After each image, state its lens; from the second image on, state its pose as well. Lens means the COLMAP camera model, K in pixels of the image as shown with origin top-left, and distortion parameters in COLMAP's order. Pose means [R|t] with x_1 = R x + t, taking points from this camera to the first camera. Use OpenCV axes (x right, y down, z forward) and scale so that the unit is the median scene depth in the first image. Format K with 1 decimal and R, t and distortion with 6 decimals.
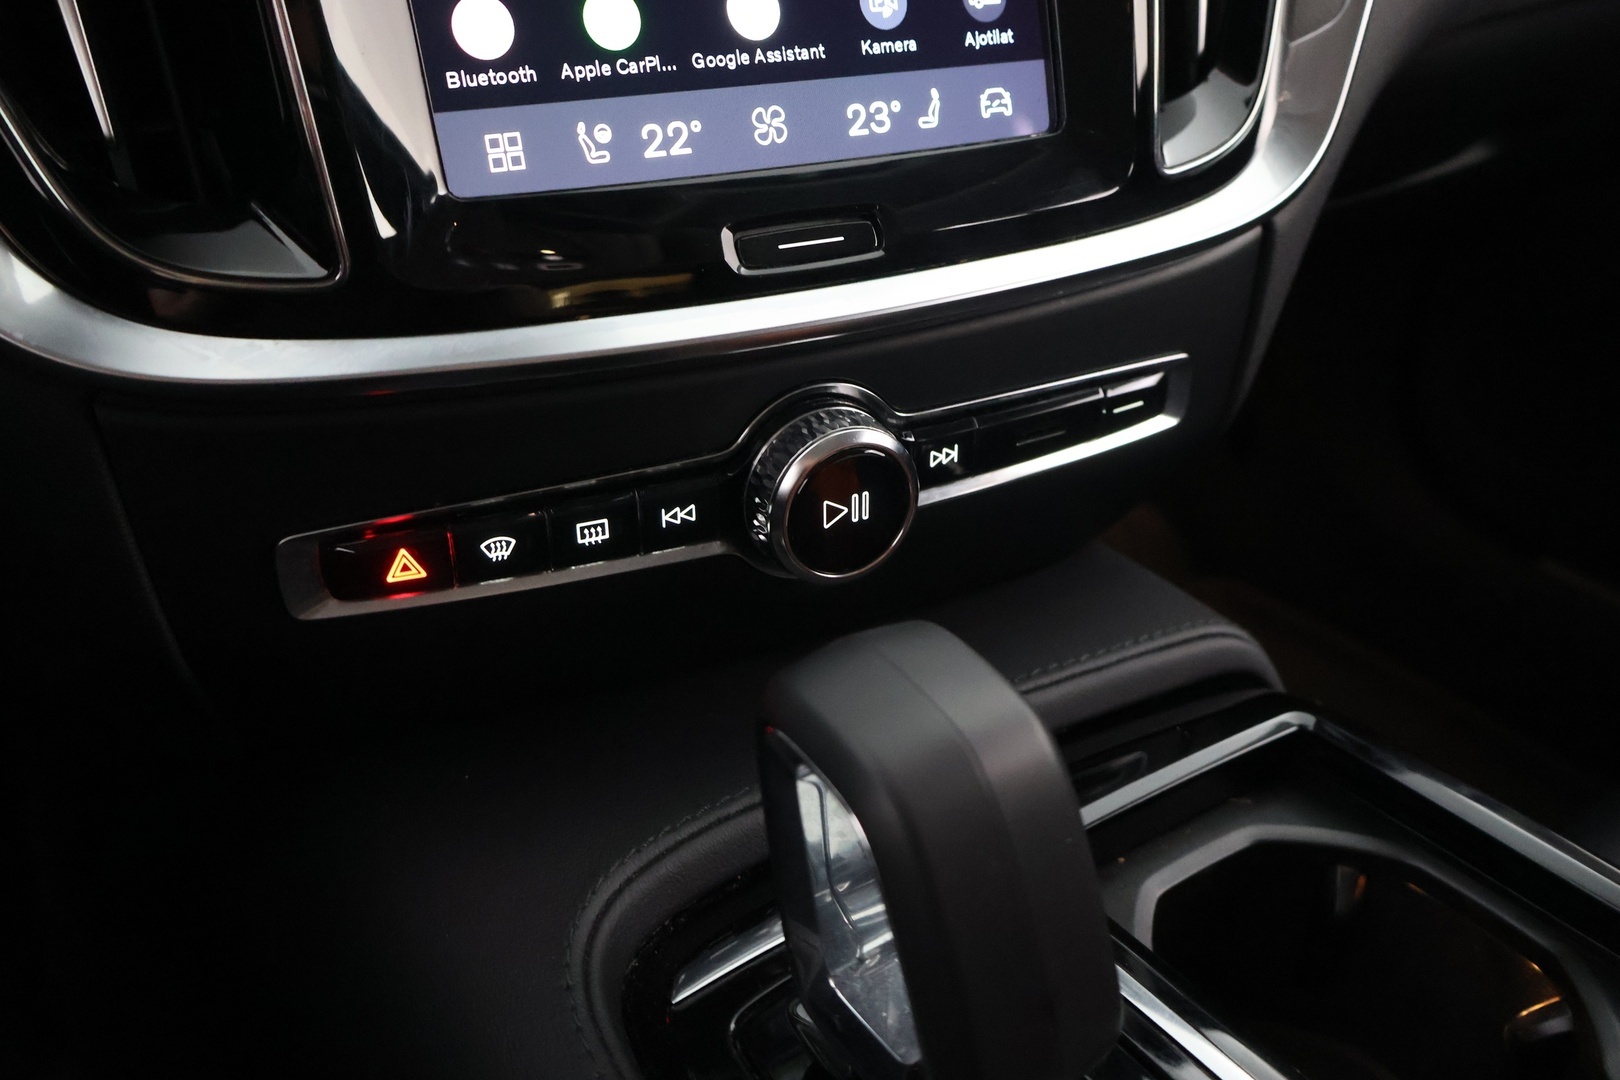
lens RADIAL K [[1312.2, 0, 811.6], [0, 1312.2, 533.7], [0, 0, 1]] dist [-0.005762, -0.004761]
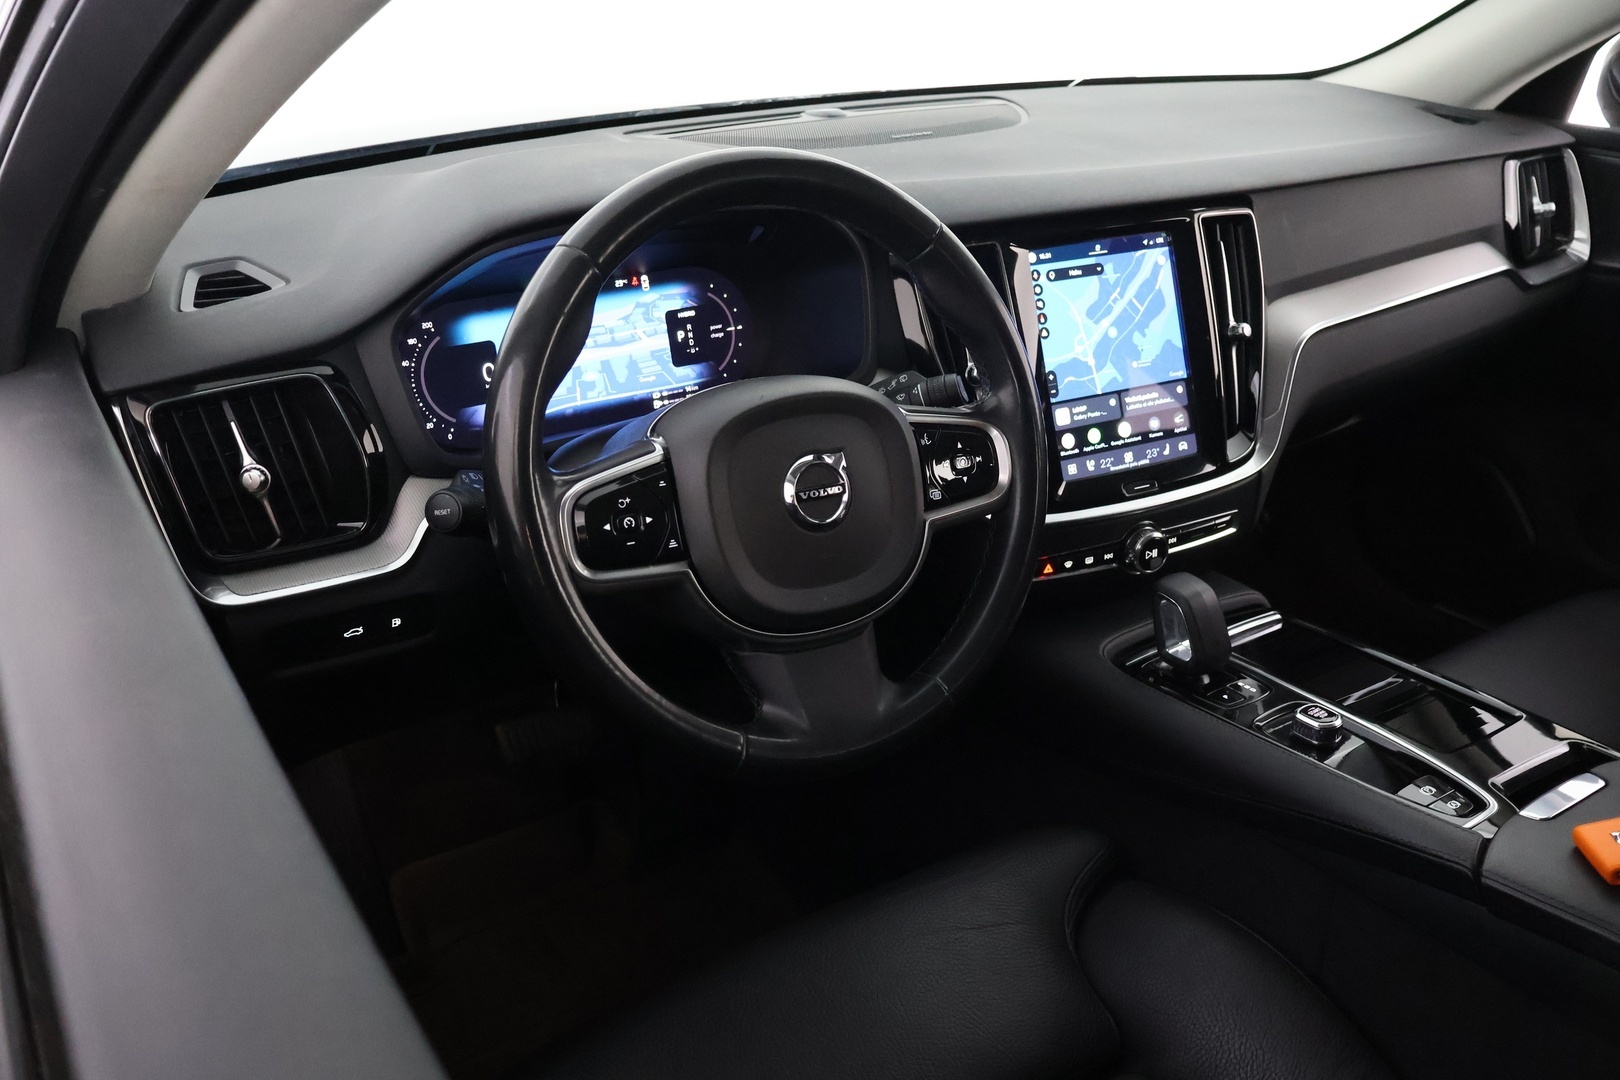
lens RADIAL K [[1334.5, 0, 810.0], [0, 1334.5, 540.0], [0, 0, 1]] dist [-0.005168, -0.008090]
pose [[0.999209, -0.023745, -0.031912, -0.868026], [0.020643, 0.995335, -0.094242, 0.295948], [0.034001, 0.093509, 0.995038, -3.007764]]
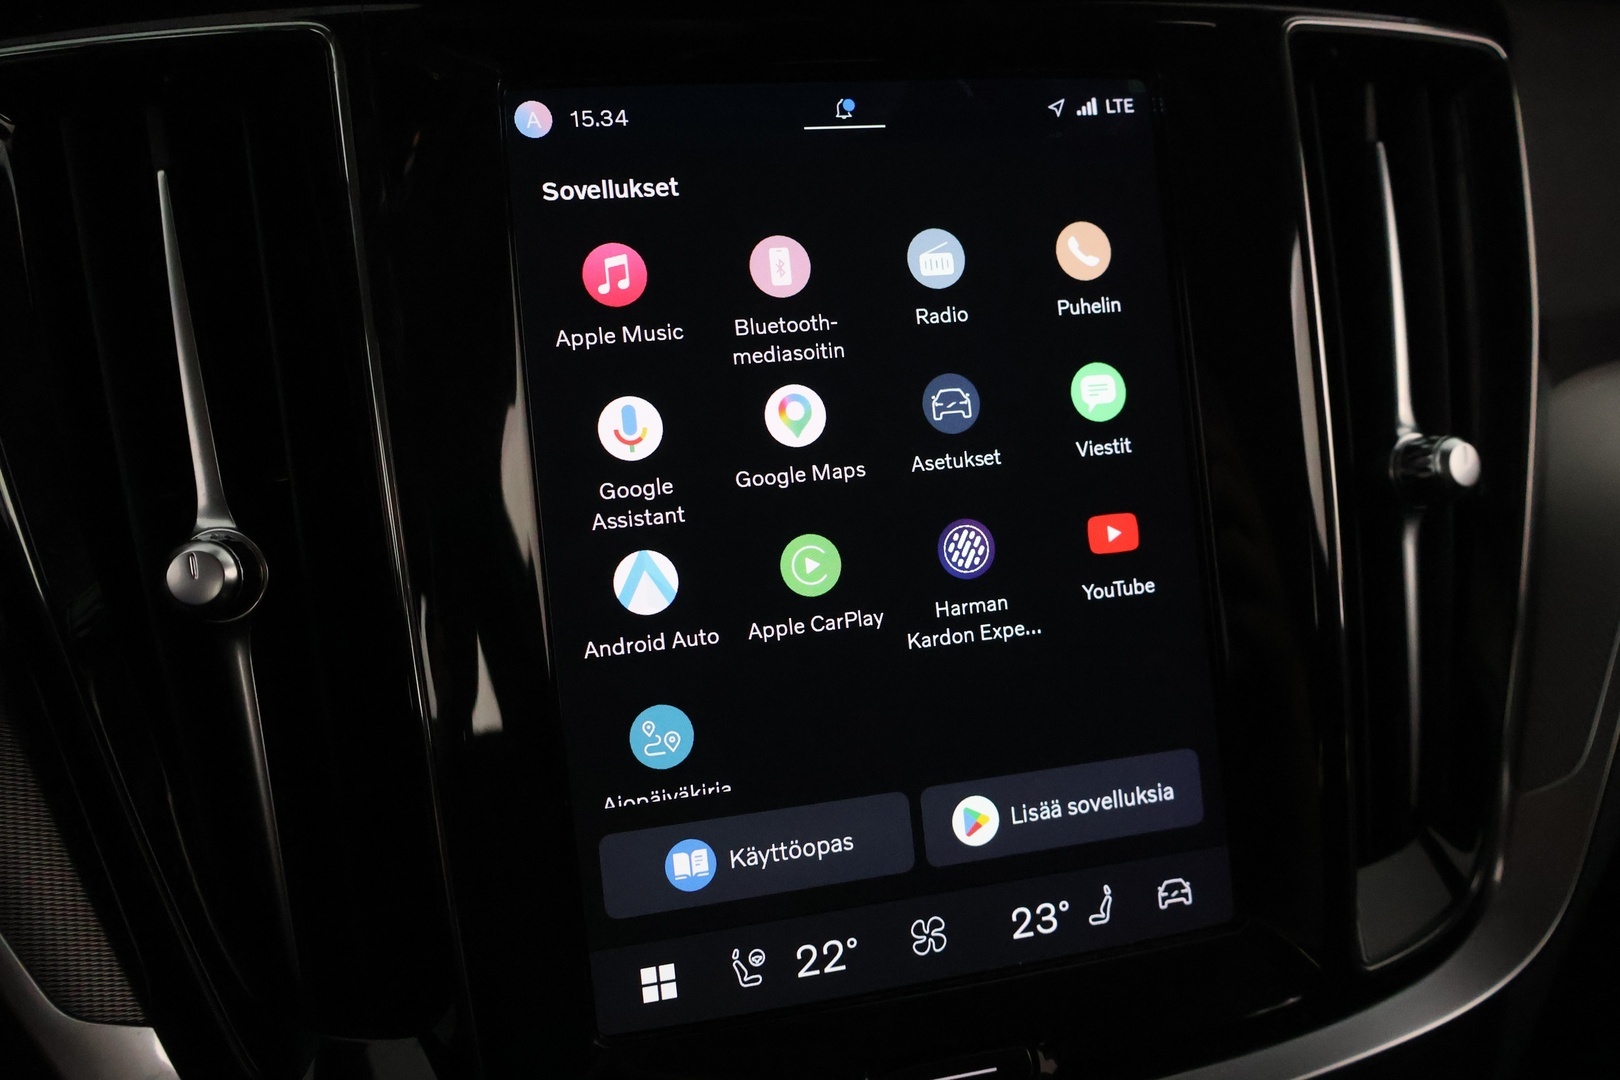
lens RADIAL K [[1334.5, 0, 810.0], [0, 1334.5, 540.0], [0, 0, 1]] dist [-0.005168, -0.008090]
pose [[0.979035, 0.041137, -0.199496, 0.068230], [-0.078170, 0.980282, -0.181487, -0.412867], [0.188097, 0.193276, 0.962945, -0.040290]]
